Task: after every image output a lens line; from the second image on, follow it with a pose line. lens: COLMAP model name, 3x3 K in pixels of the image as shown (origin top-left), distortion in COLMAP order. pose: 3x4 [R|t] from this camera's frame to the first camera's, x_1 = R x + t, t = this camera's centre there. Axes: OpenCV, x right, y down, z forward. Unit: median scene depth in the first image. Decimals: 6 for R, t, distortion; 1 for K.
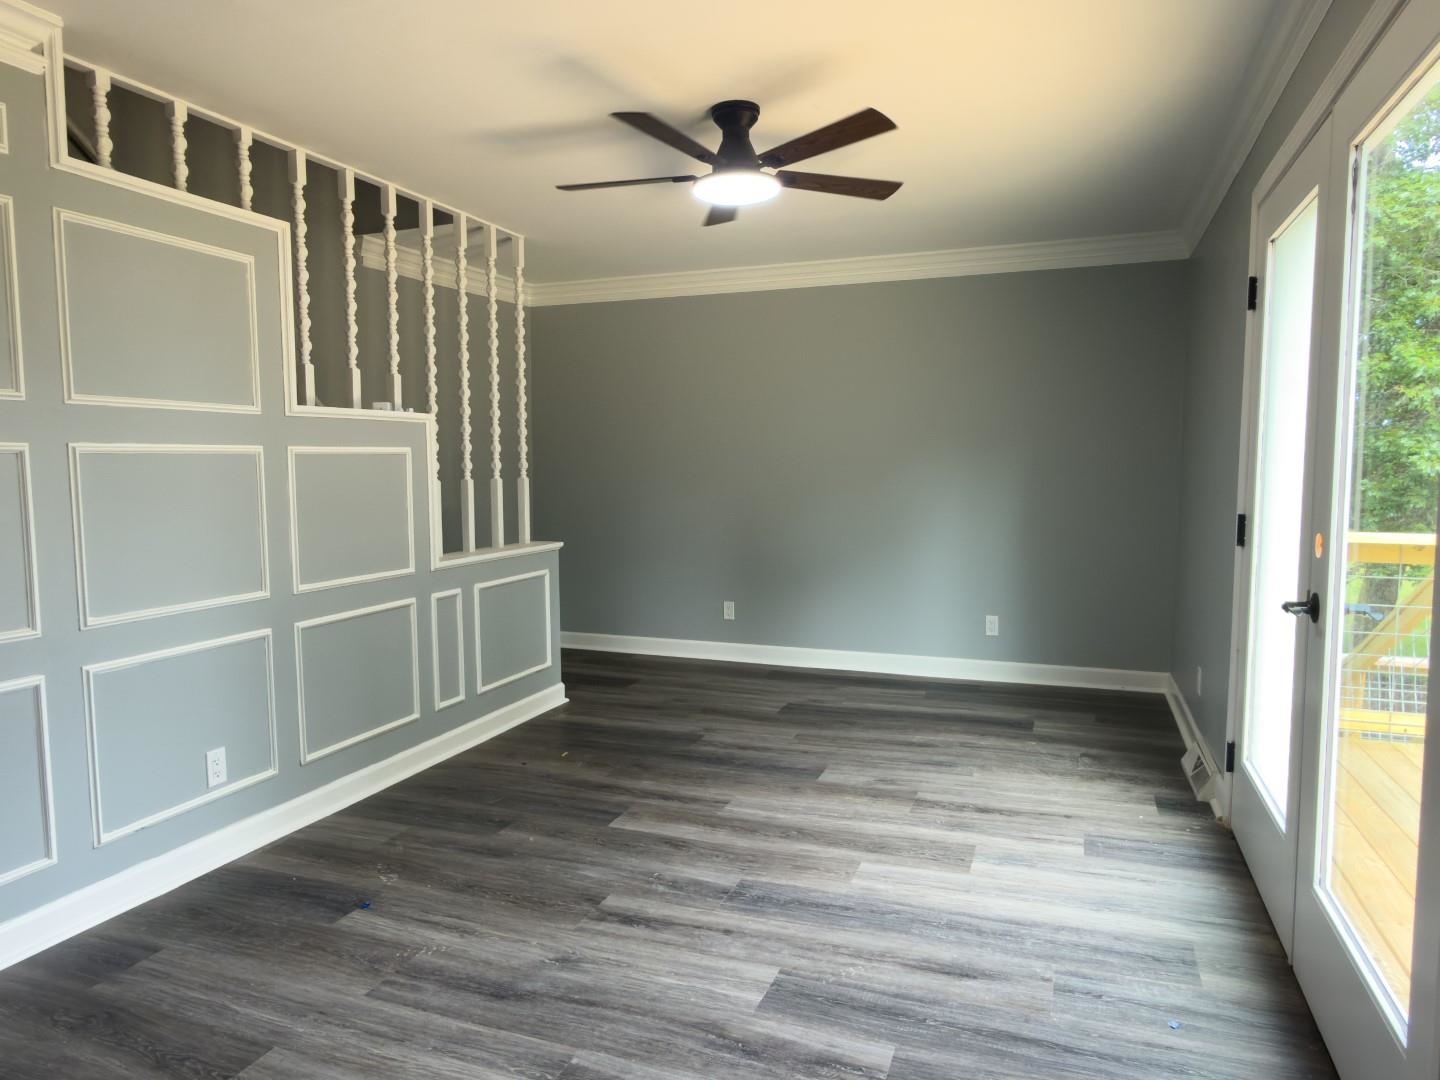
lens RADIAL K [[919.0, 0, 716.7], [0, 919.0, 535.1], [0, 0, 1]] dist [-0.000260, -0.000794]
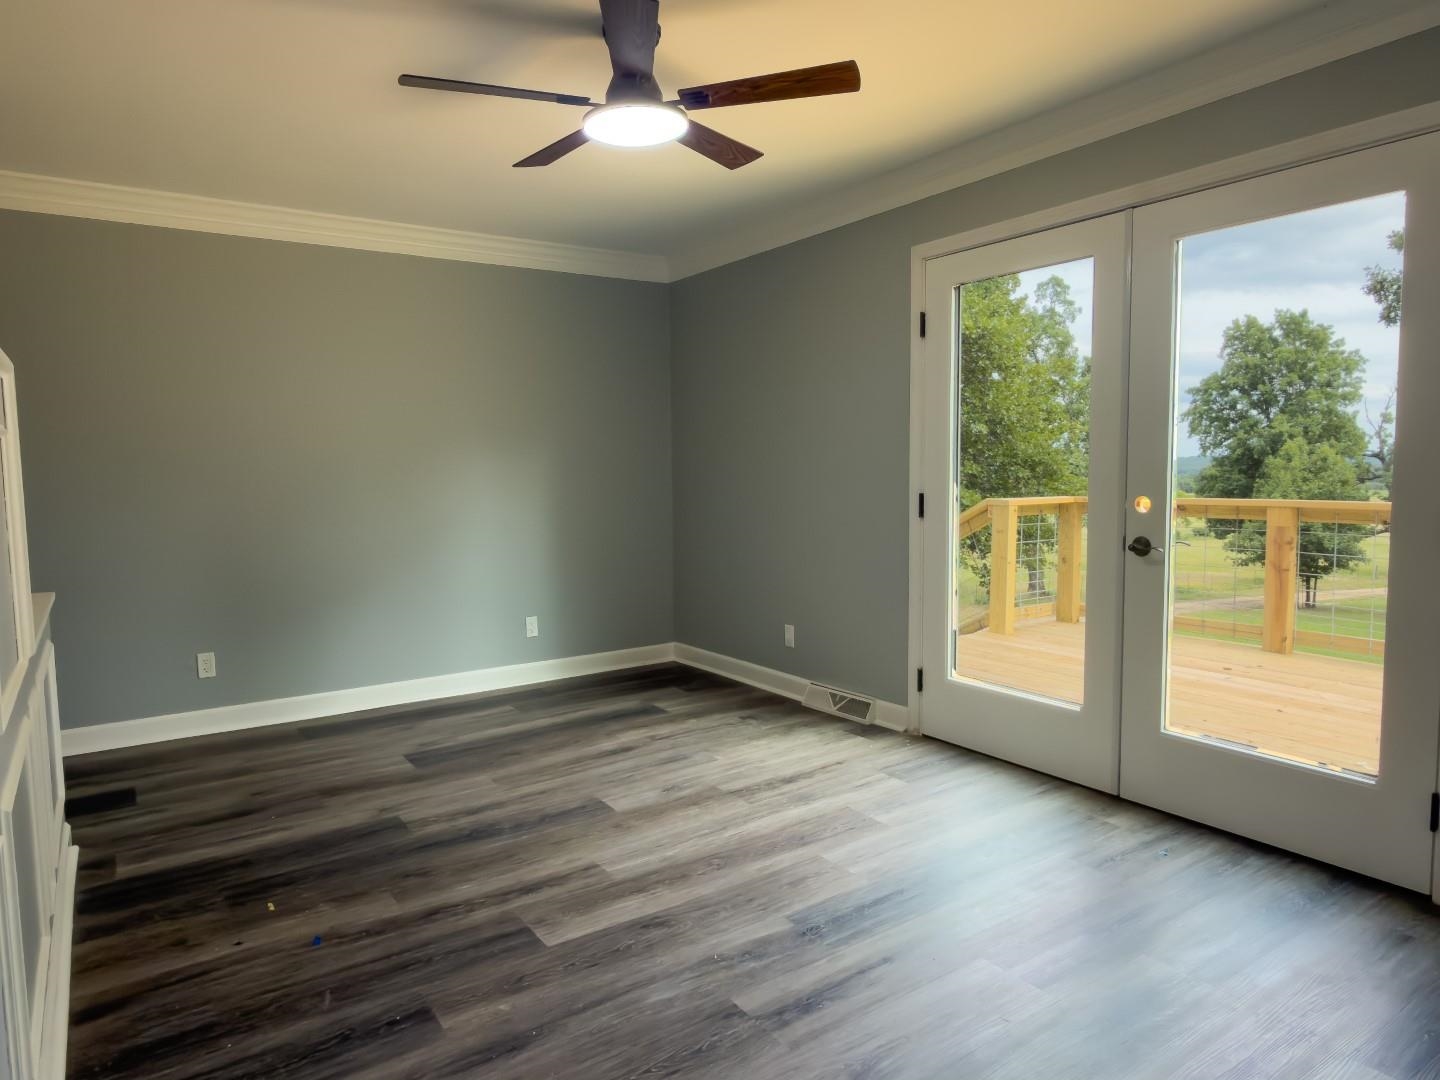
lens RADIAL K [[919.0, 0, 715.2], [0, 919.0, 546.0], [0, 0, 1]] dist [-0.000260, -0.000794]
pose [[0.584074, -0.078946, 0.807852, -0.541537], [0.078699, 0.996078, 0.040442, -0.013745], [-0.807876, 0.039956, 0.587996, 0.412920]]
